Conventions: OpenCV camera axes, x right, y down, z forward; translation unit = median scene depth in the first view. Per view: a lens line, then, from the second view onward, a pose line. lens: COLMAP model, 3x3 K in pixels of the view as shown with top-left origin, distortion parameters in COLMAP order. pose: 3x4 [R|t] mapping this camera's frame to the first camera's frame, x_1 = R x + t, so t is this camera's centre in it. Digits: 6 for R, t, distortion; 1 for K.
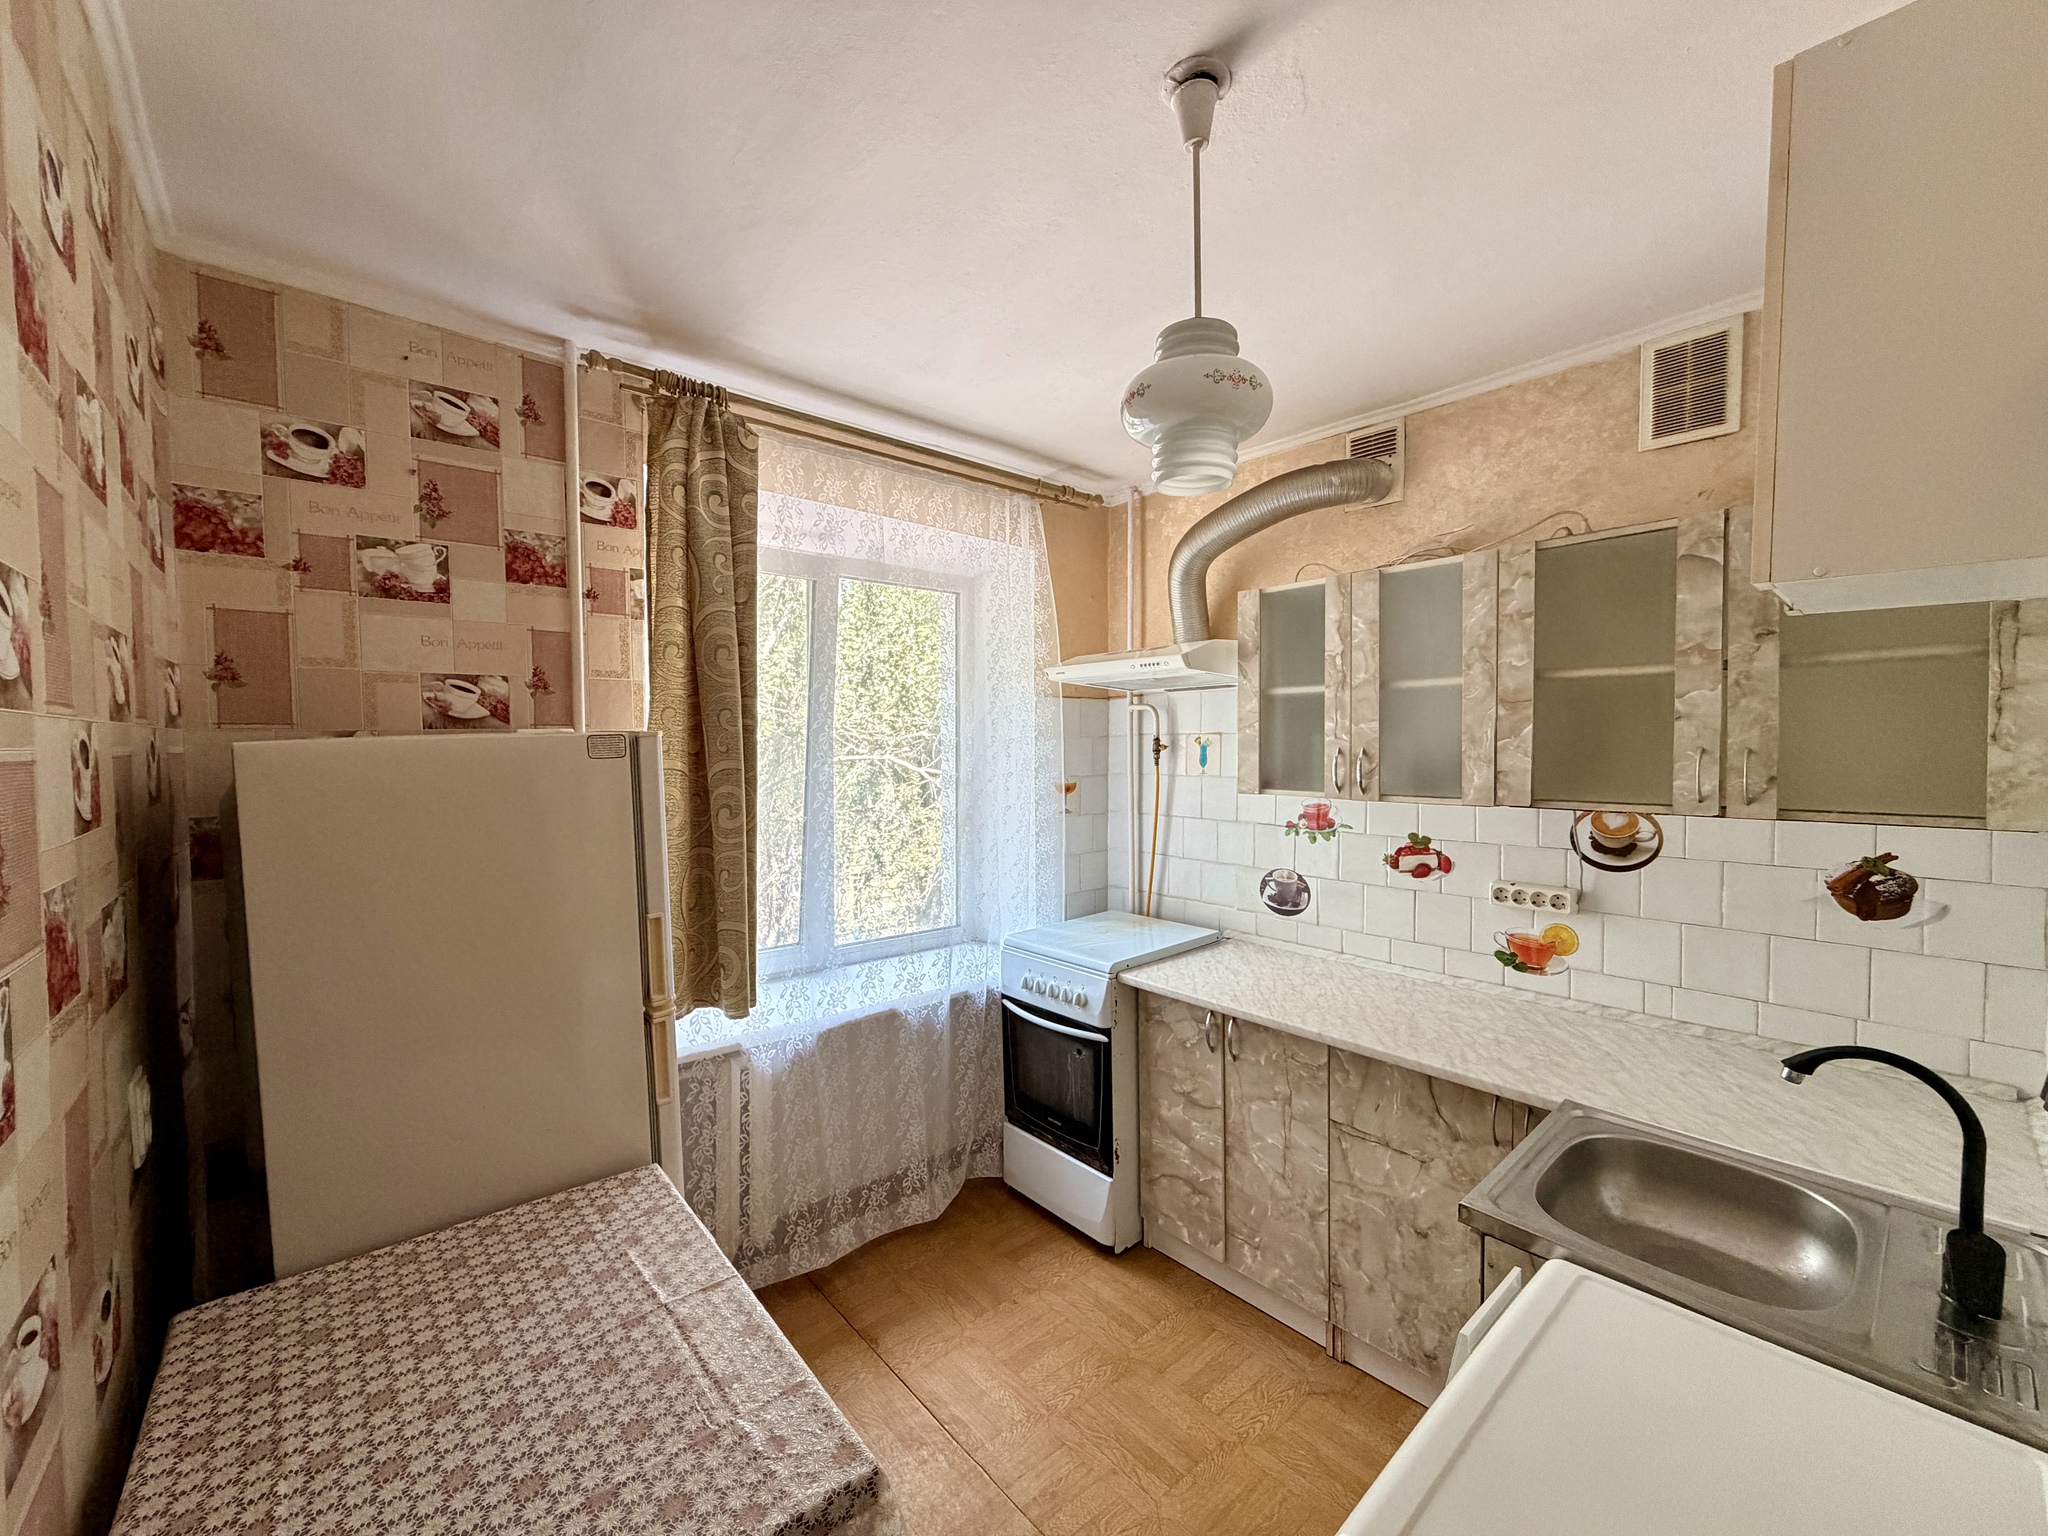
lens RADIAL K [[811.8, 0, 1019.4], [0, 811.8, 769.2], [0, 0, 1]] dist [-0.001994, 0.000054]
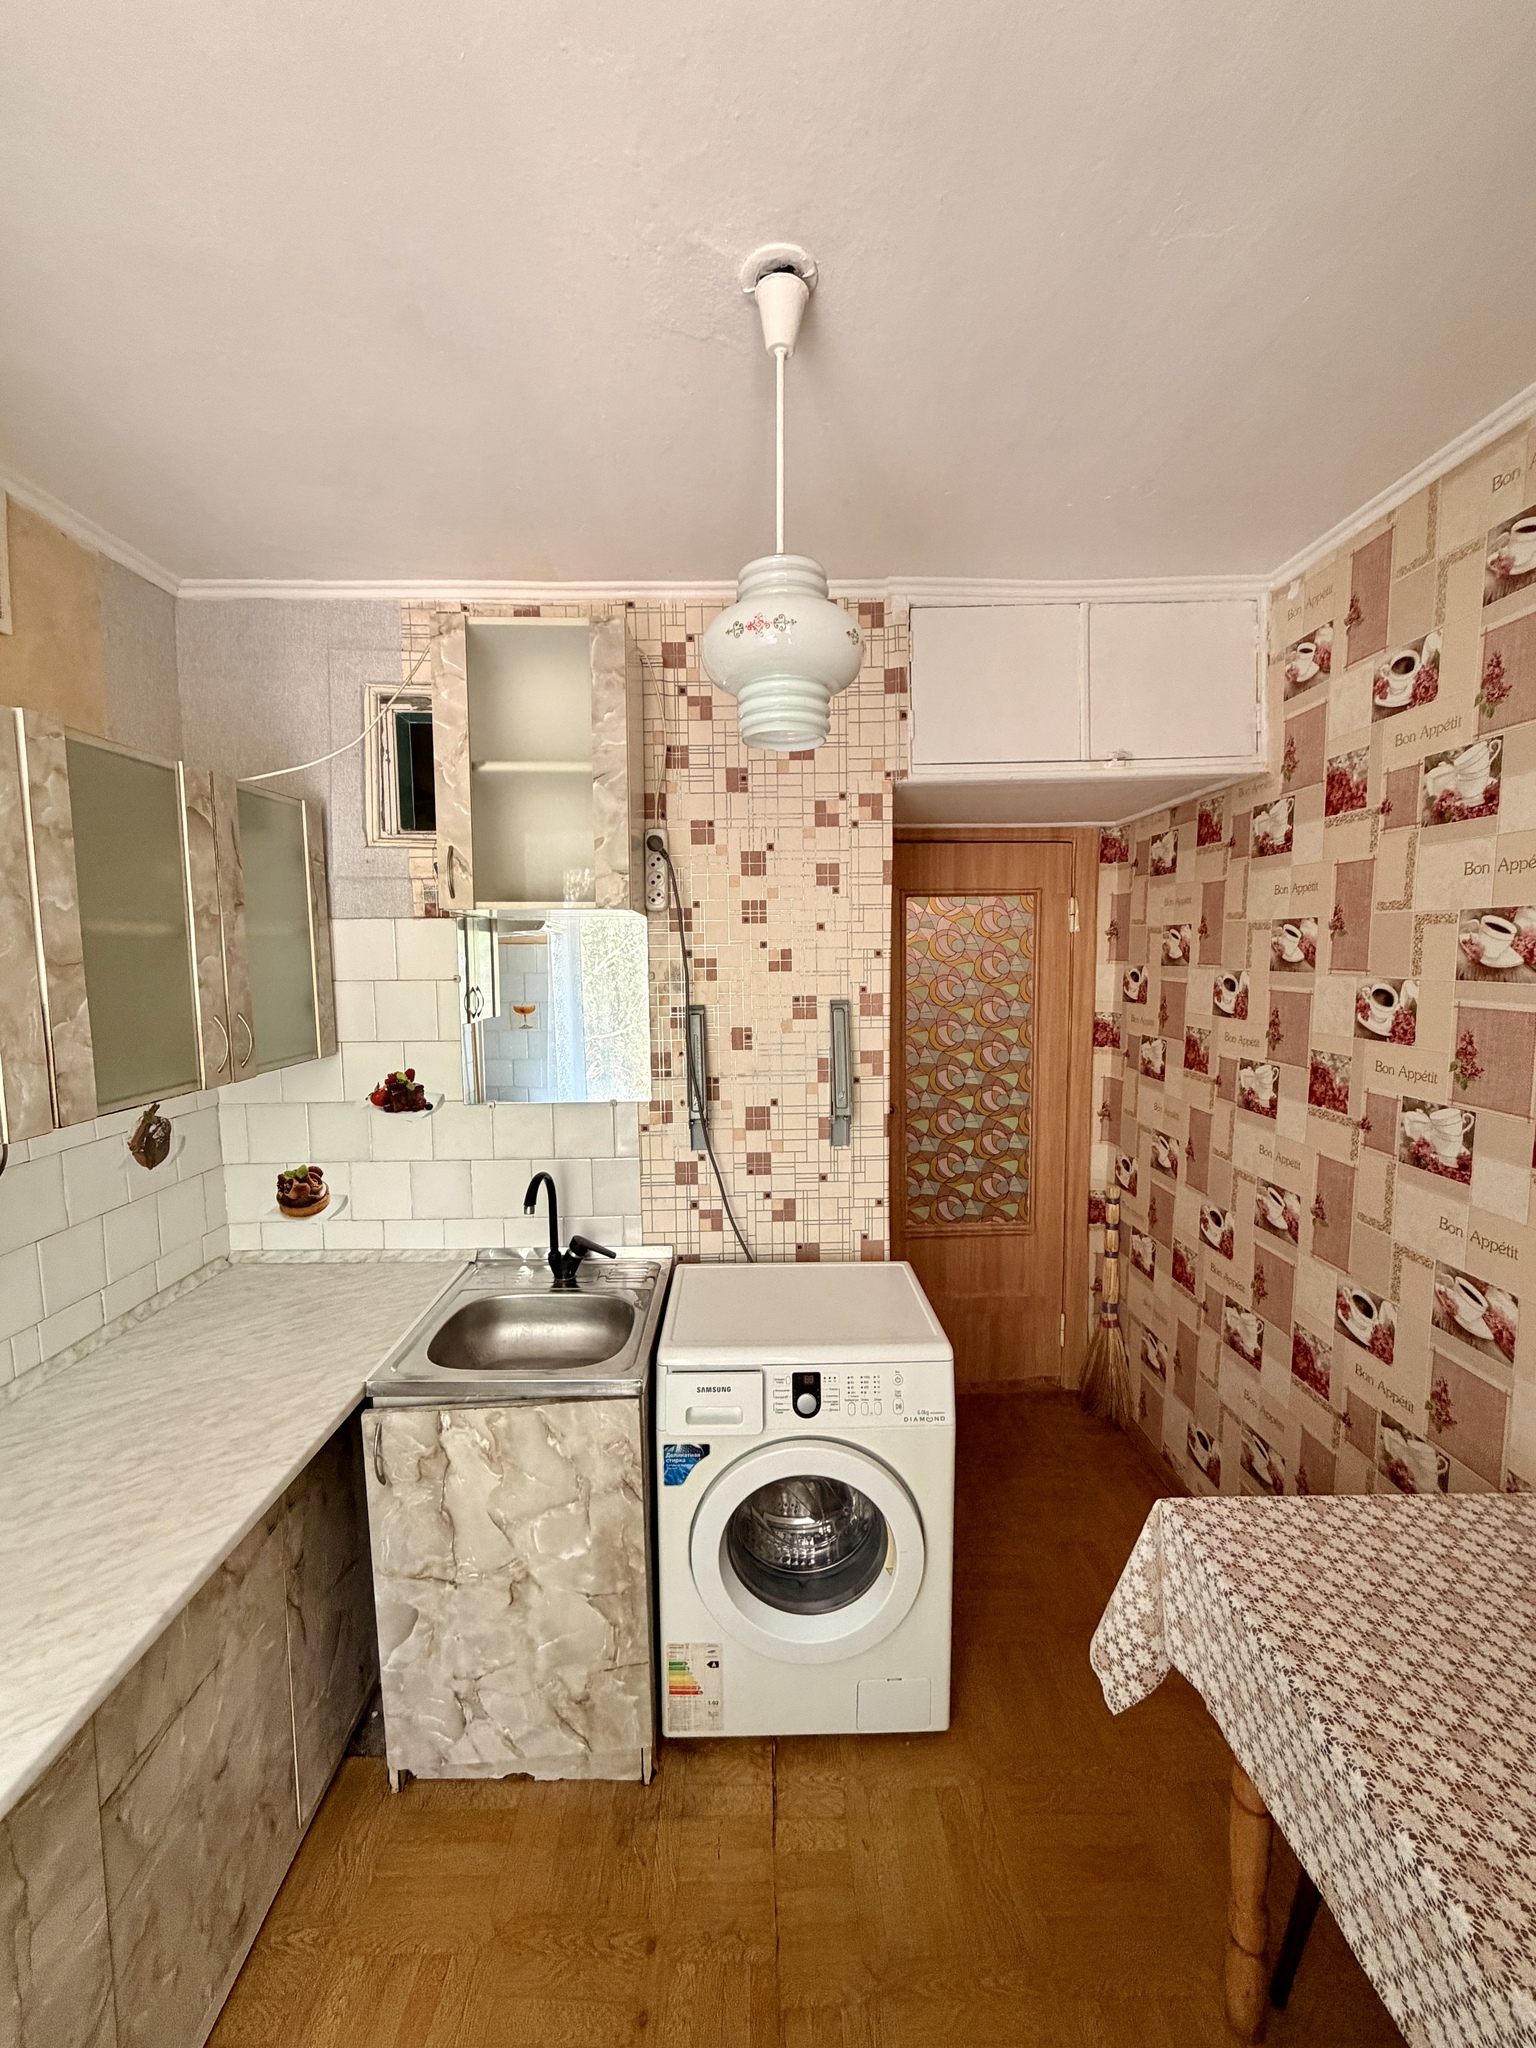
lens RADIAL K [[811.8, 0, 768.0], [0, 811.8, 1024.0], [0, 0, 1]] dist [-0.001994, 0.000054]
pose [[-0.771713, -0.049516, 0.634040, -0.260825], [0.033697, 0.992380, 0.118514, -0.103841], [-0.635077, 0.112824, -0.764165, 1.259103]]
